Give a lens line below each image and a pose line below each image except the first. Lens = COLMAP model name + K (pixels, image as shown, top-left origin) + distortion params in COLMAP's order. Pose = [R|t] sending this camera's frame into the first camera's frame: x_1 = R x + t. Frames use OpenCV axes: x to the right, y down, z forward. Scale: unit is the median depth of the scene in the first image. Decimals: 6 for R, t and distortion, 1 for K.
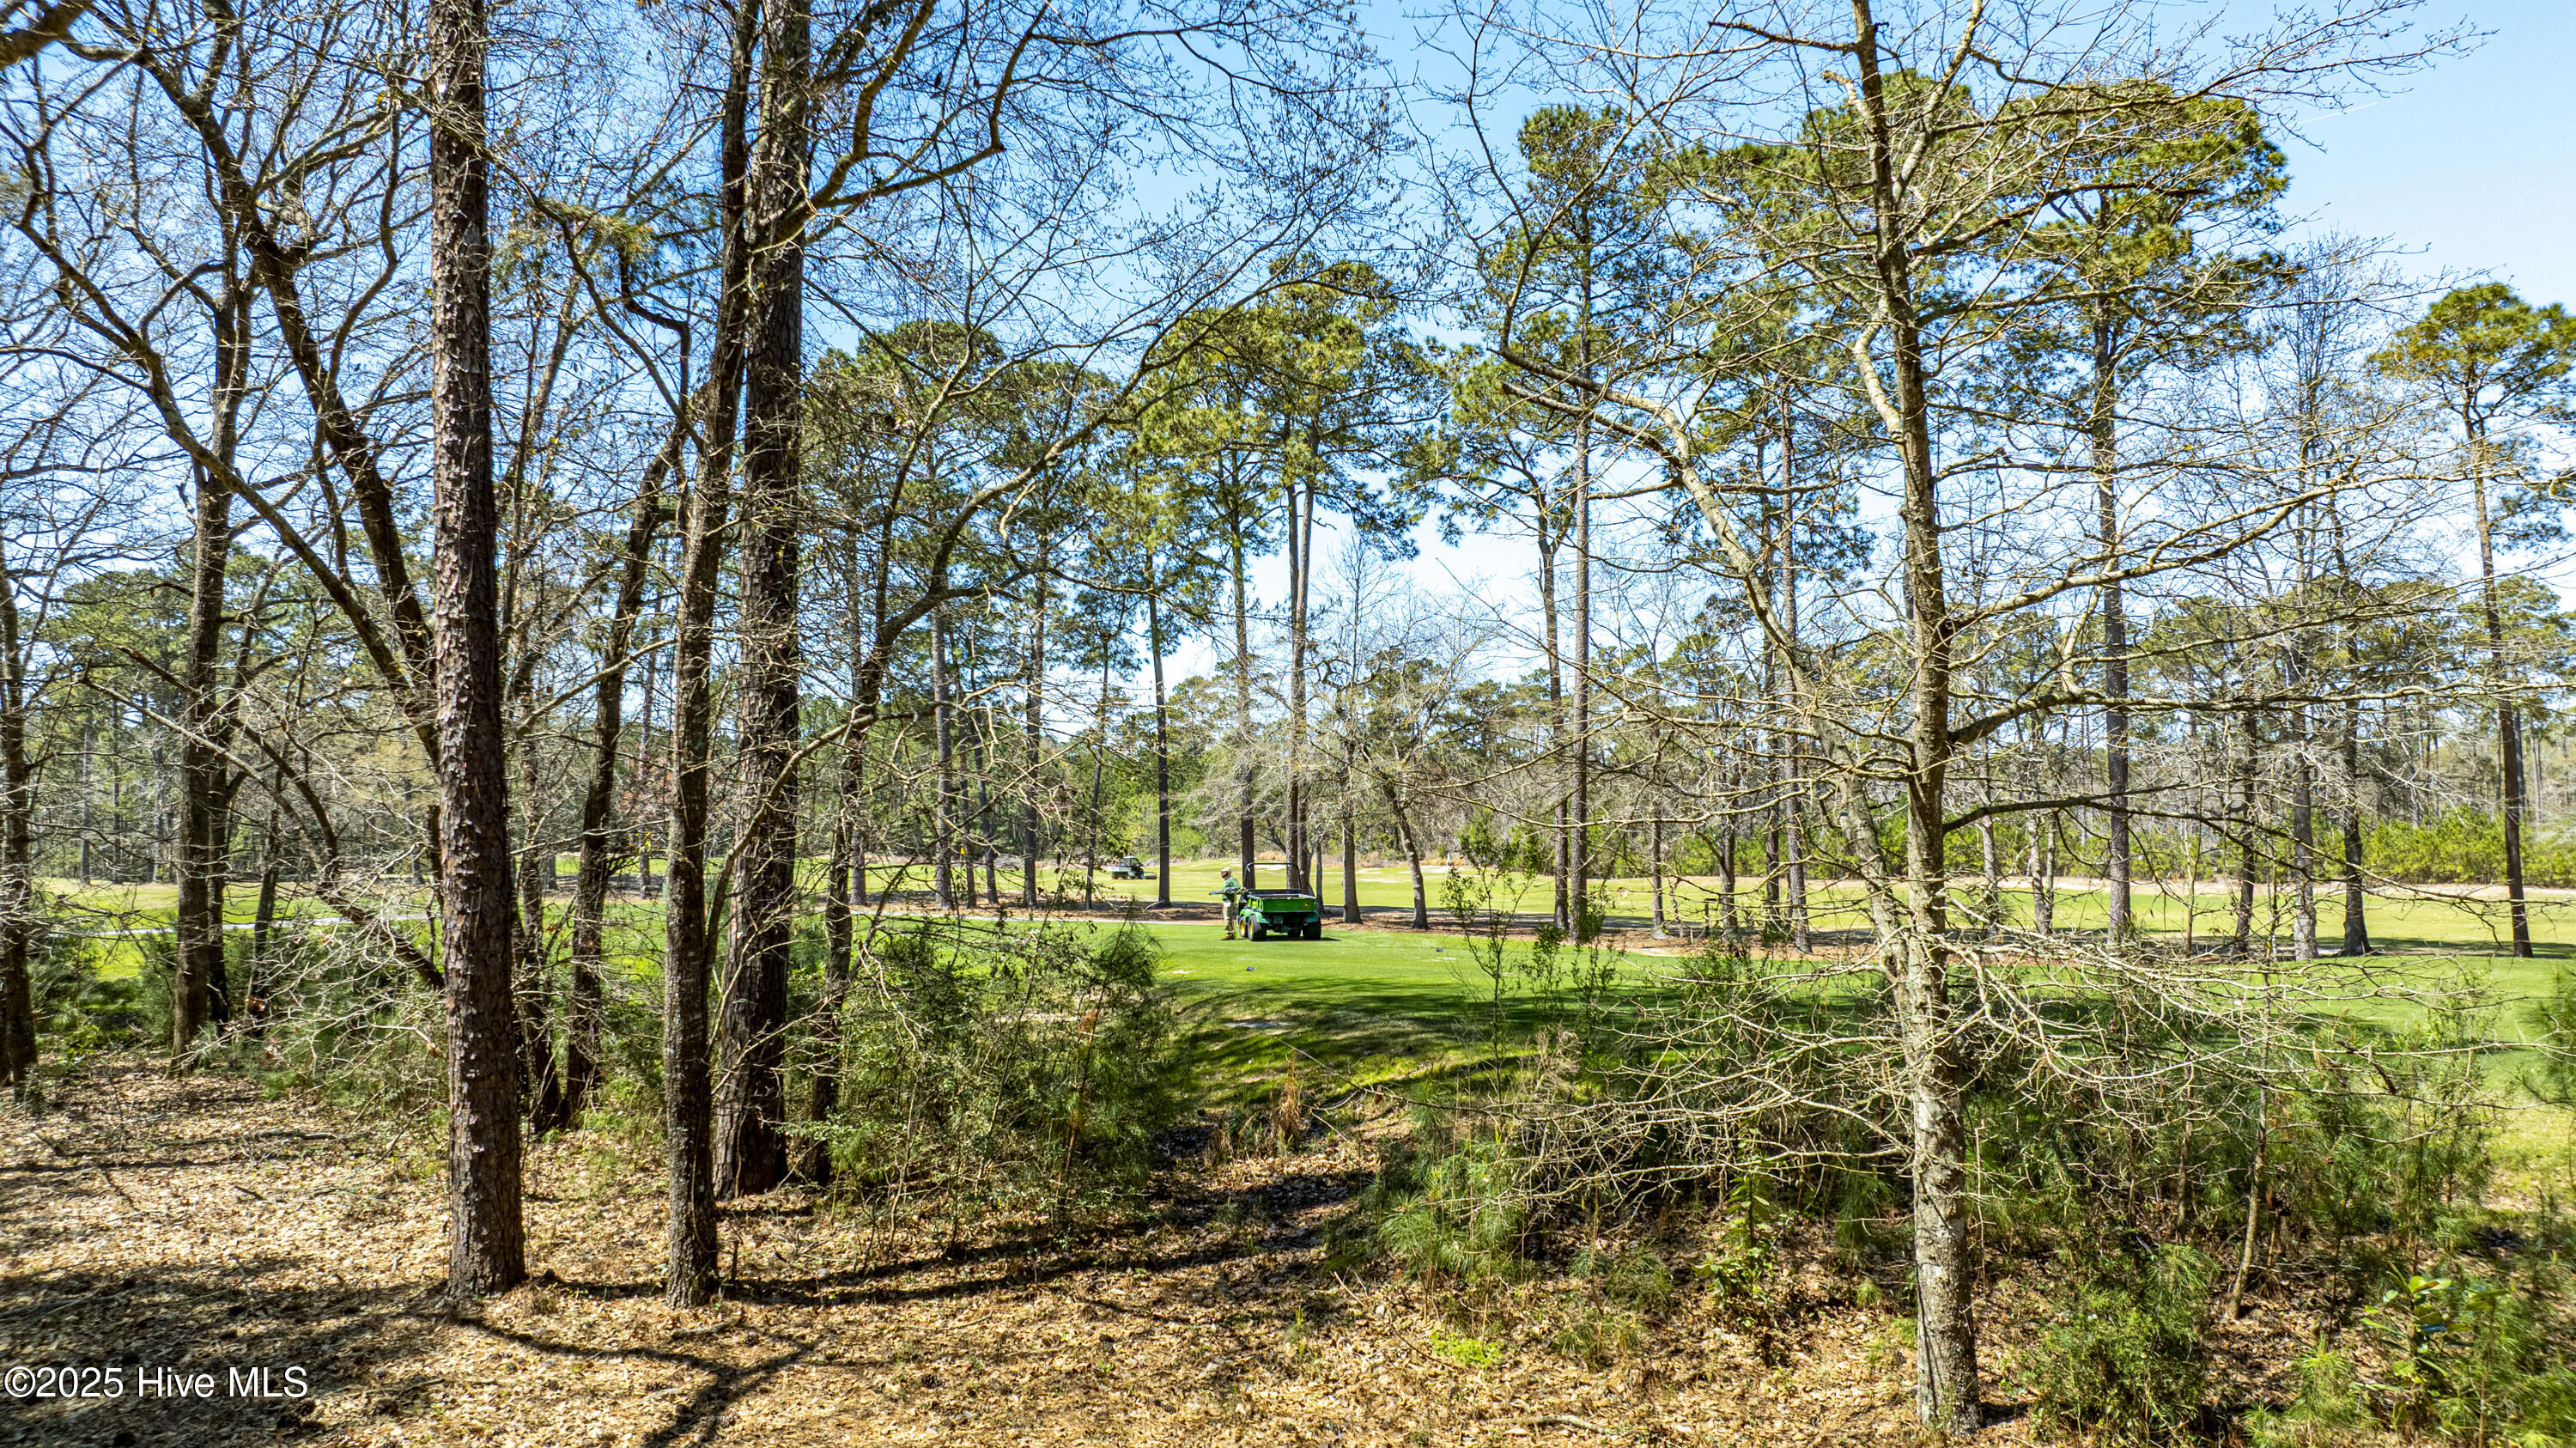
lens RADIAL K [[1804.0, 0, 1291.9], [0, 1804.0, 728.2], [0, 0, 1]] dist [-0.029383, 0.010419]
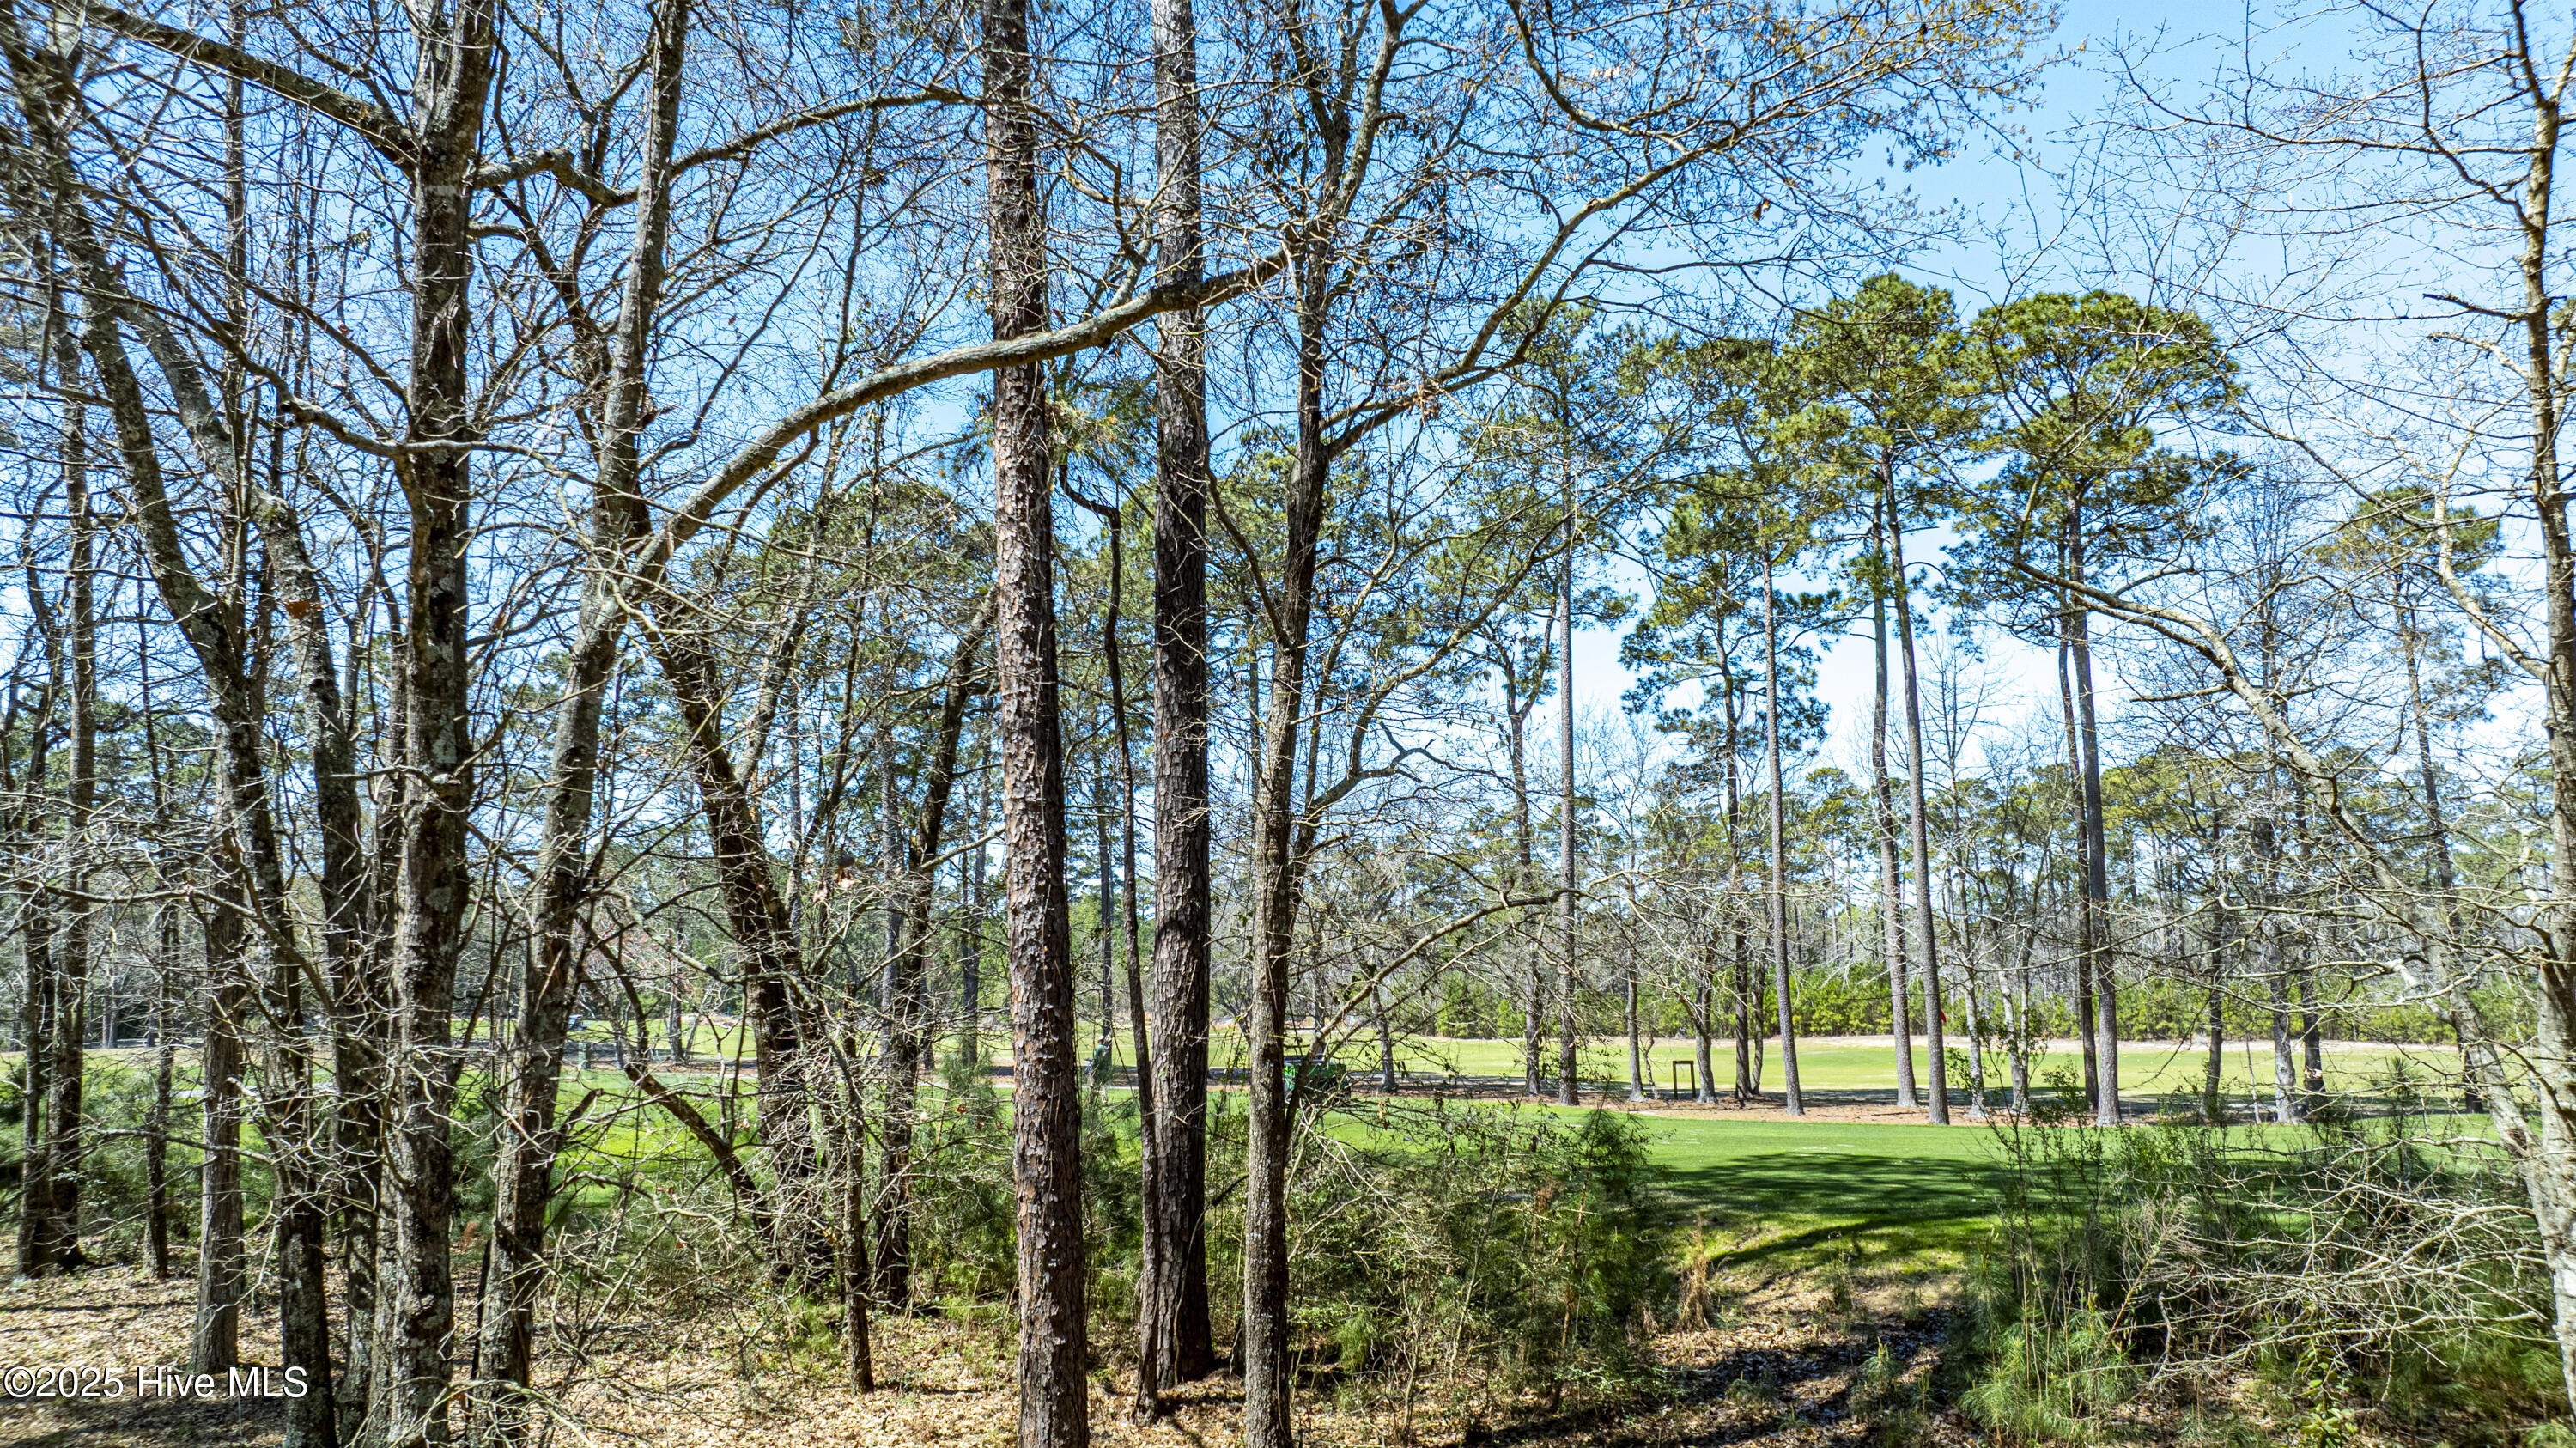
lens RADIAL K [[1804.0, 0, 1291.9], [0, 1804.0, 728.2], [0, 0, 1]] dist [-0.029383, 0.010419]
pose [[0.996003, 0.011416, 0.088584, -0.100203], [-0.003645, 0.996167, -0.087391, -0.003550], [-0.089243, 0.086718, 0.992228, -0.005027]]
